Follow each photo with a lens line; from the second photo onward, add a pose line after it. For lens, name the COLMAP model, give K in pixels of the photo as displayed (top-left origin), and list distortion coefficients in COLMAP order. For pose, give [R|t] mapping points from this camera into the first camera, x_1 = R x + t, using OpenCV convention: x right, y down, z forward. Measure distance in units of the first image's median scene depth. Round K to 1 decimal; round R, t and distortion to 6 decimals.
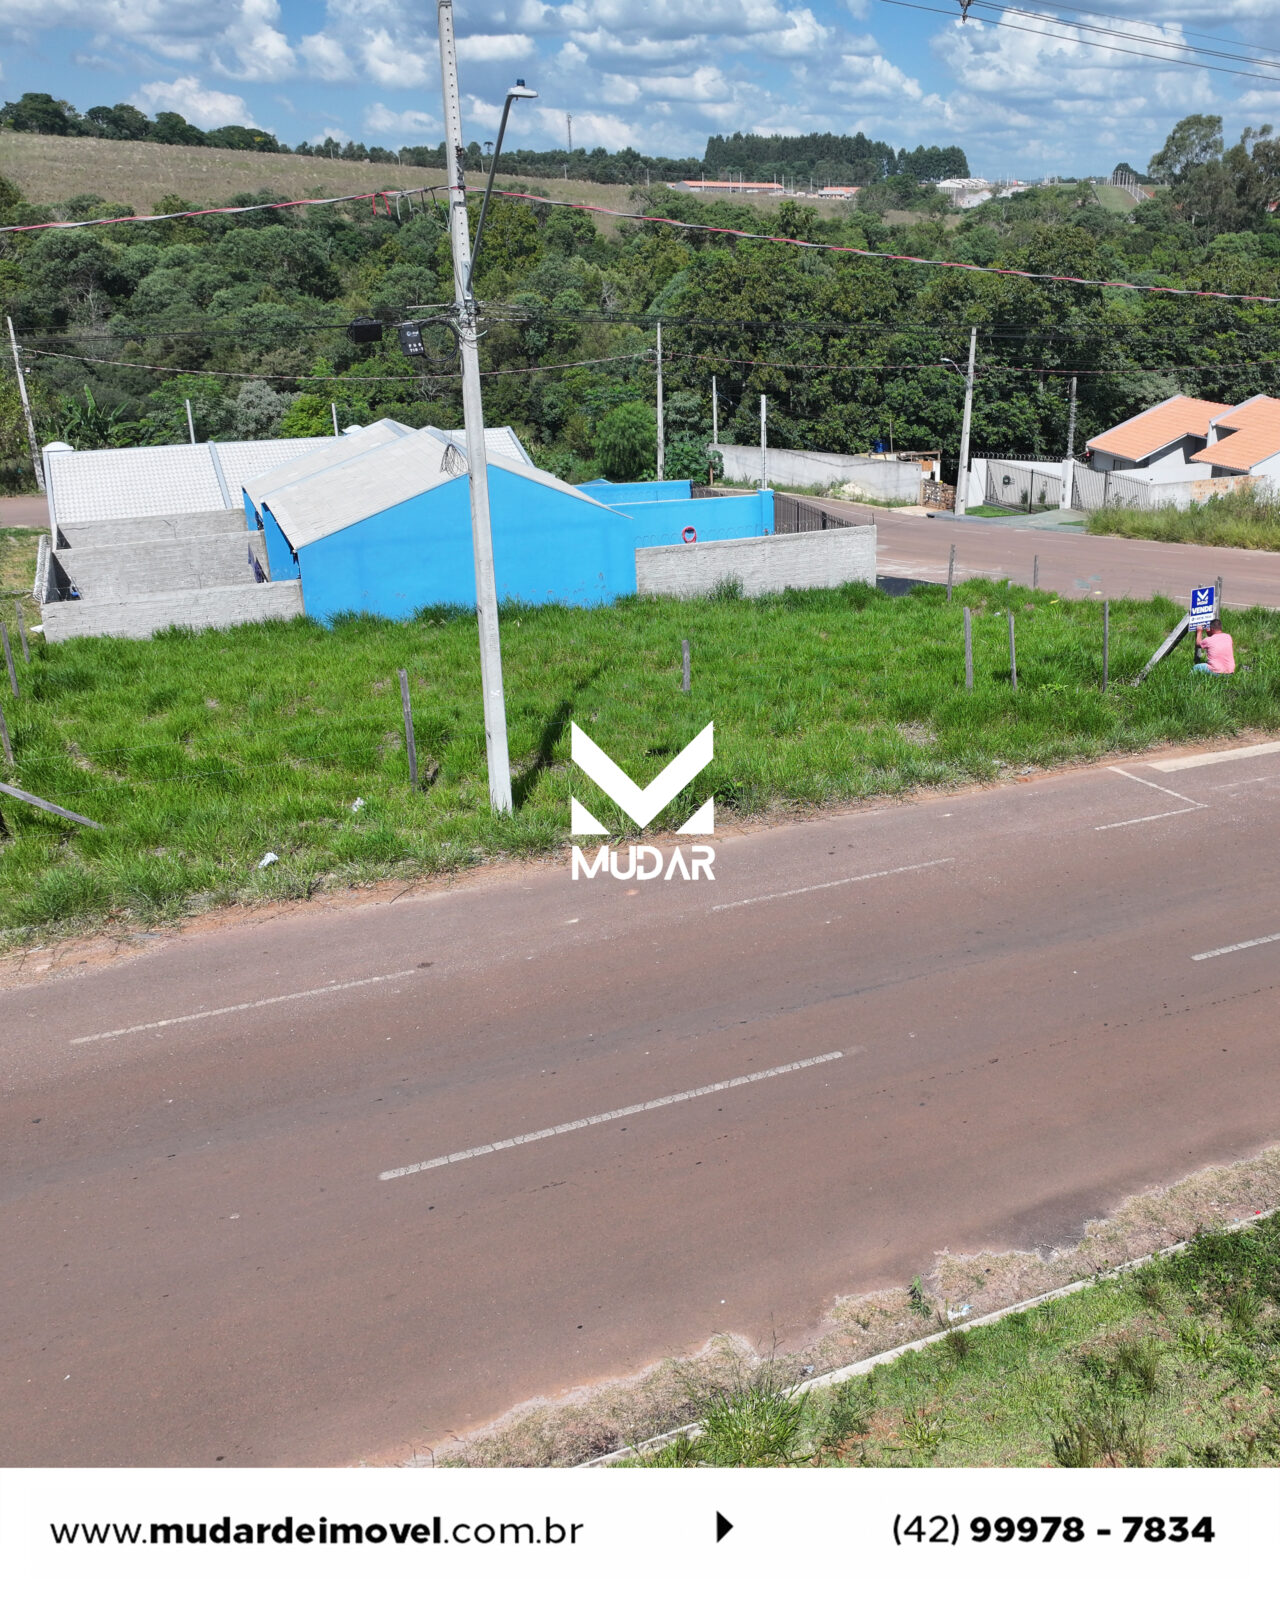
lens RADIAL K [[1529.6, 0, 842.9], [0, 1529.6, 767.9], [0, 0, 1]] dist [0.006629, -0.002725]
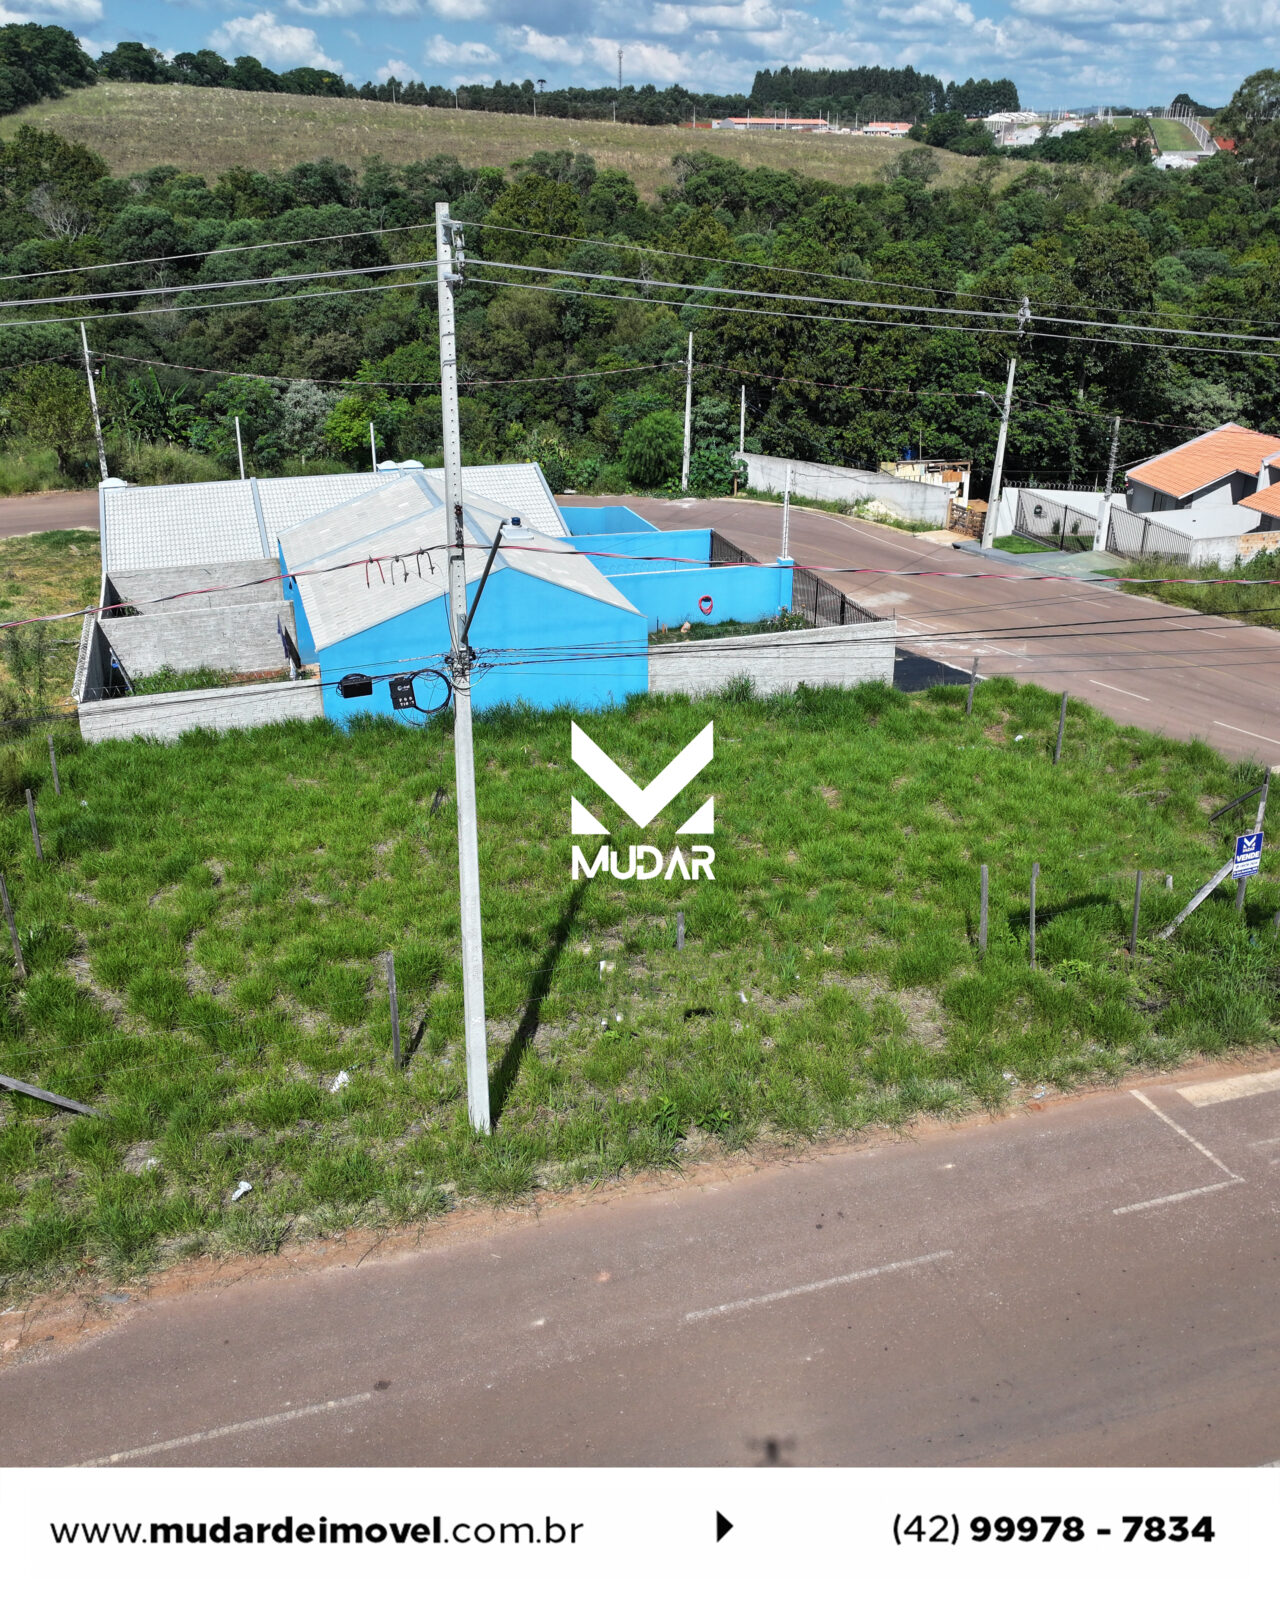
lens RADIAL K [[1486.1, 0, 641.5], [0, 1486.1, 737.1], [0, 0, 1]] dist [0.011555, -0.021787]
pose [[0.988469, 0.056584, -0.140451, -0.000890], [-0.050747, 0.997706, 0.044800, -0.062336], [0.142664, -0.037156, 0.989074, 0.022450]]
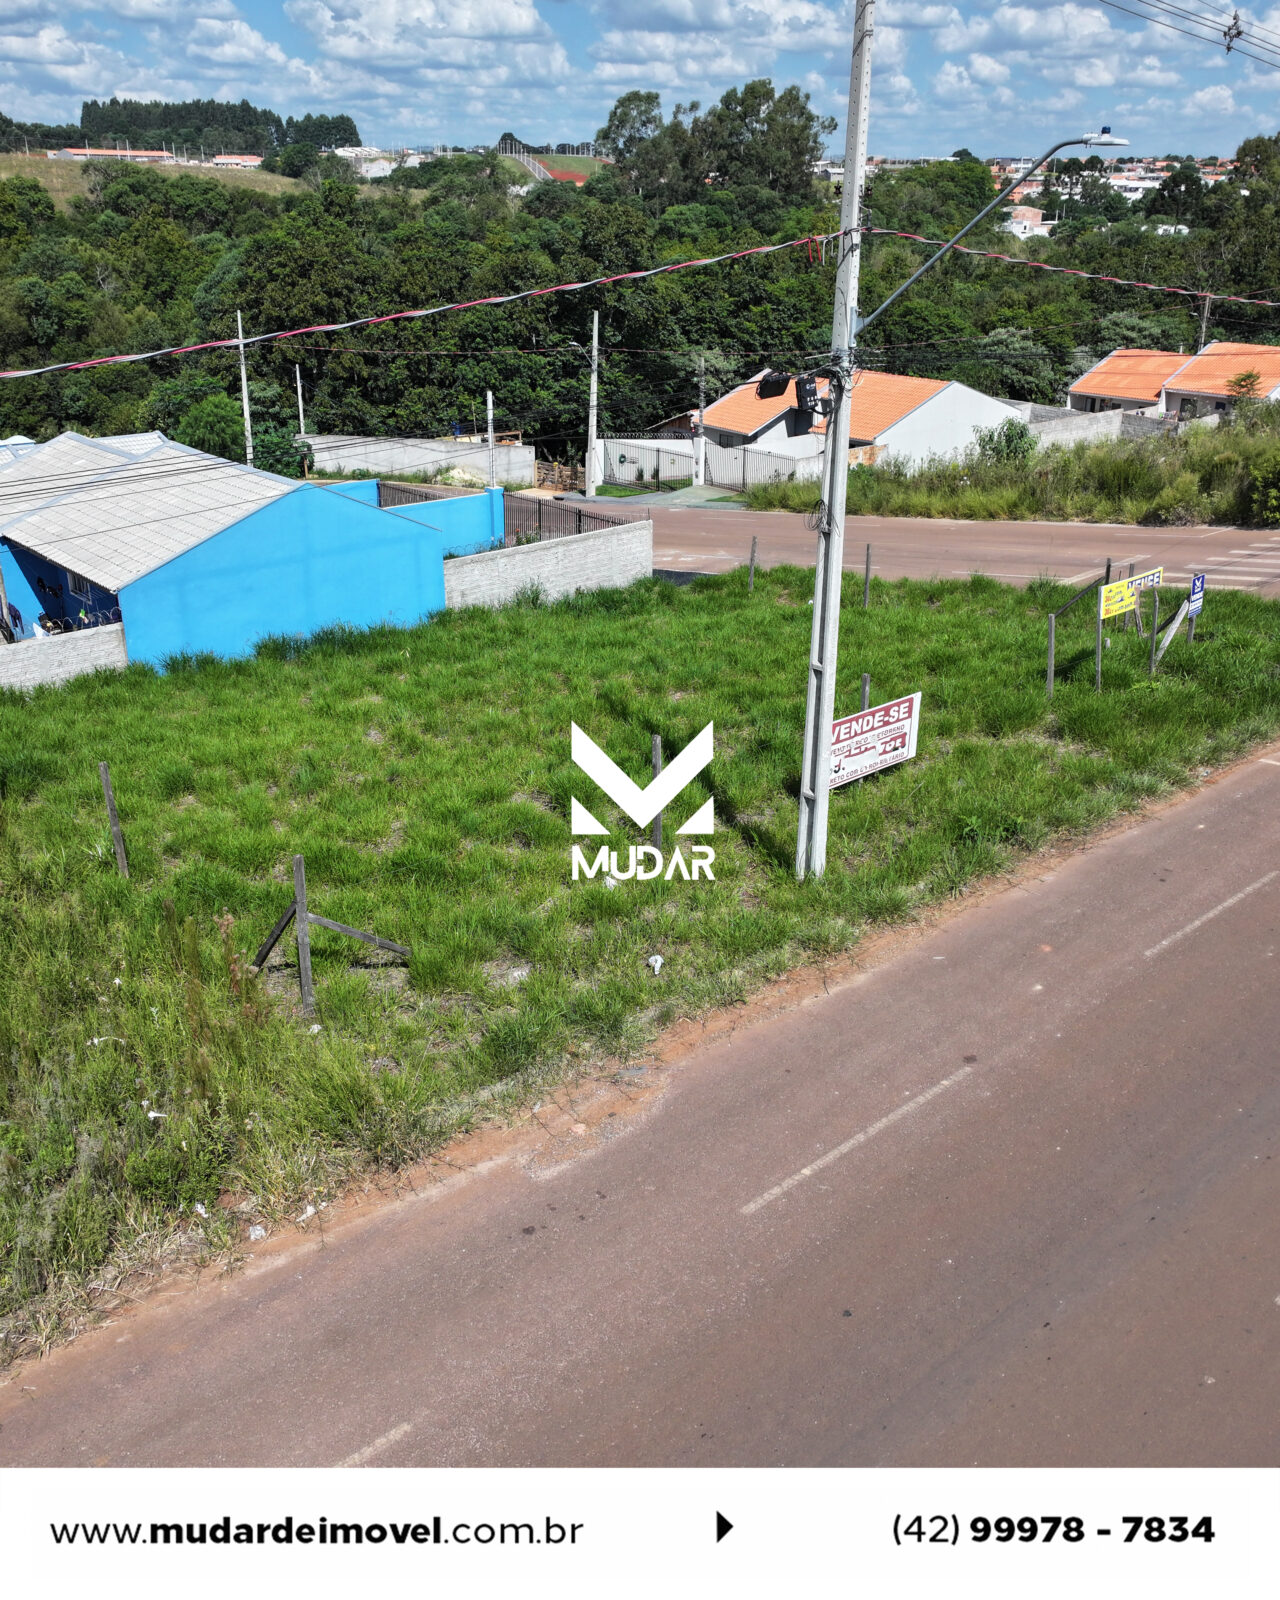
lens RADIAL K [[1491.2, 0, 640.8], [0, 1491.2, 748.2], [0, 0, 1]] dist [0.004143, -0.004587]
pose [[0.961291, -0.098281, 0.257410, -0.131346], [0.093848, 0.995150, 0.029483, -0.020754], [-0.259059, -0.004184, 0.965852, 0.031427]]
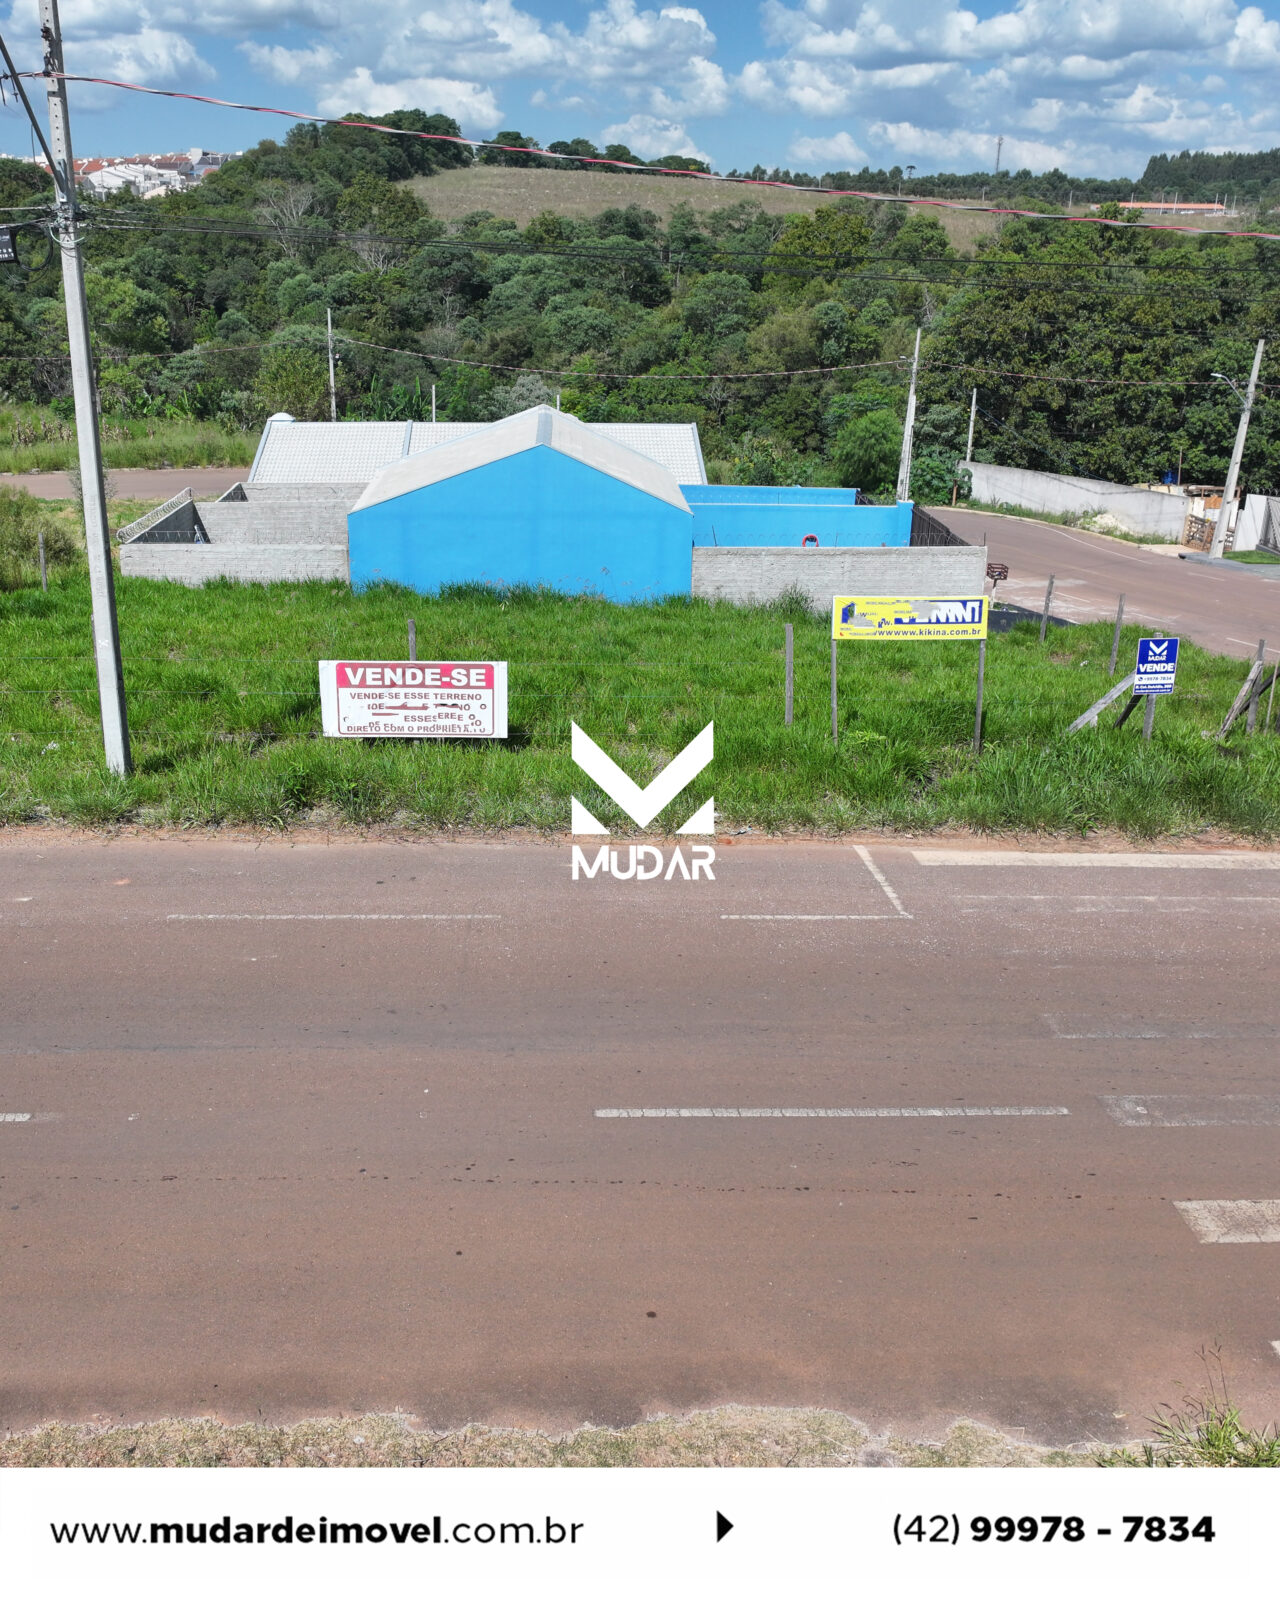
lens RADIAL K [[1508.9, 0, 528.5], [0, 1508.9, 757.3], [0, 0, 1]] dist [0.001933, 0.007313]
pose [[0.892344, 0.146356, -0.426968, 0.089715], [-0.154598, 0.987856, 0.015515, -0.007884], [0.424053, 0.052164, 0.904134, 0.067968]]
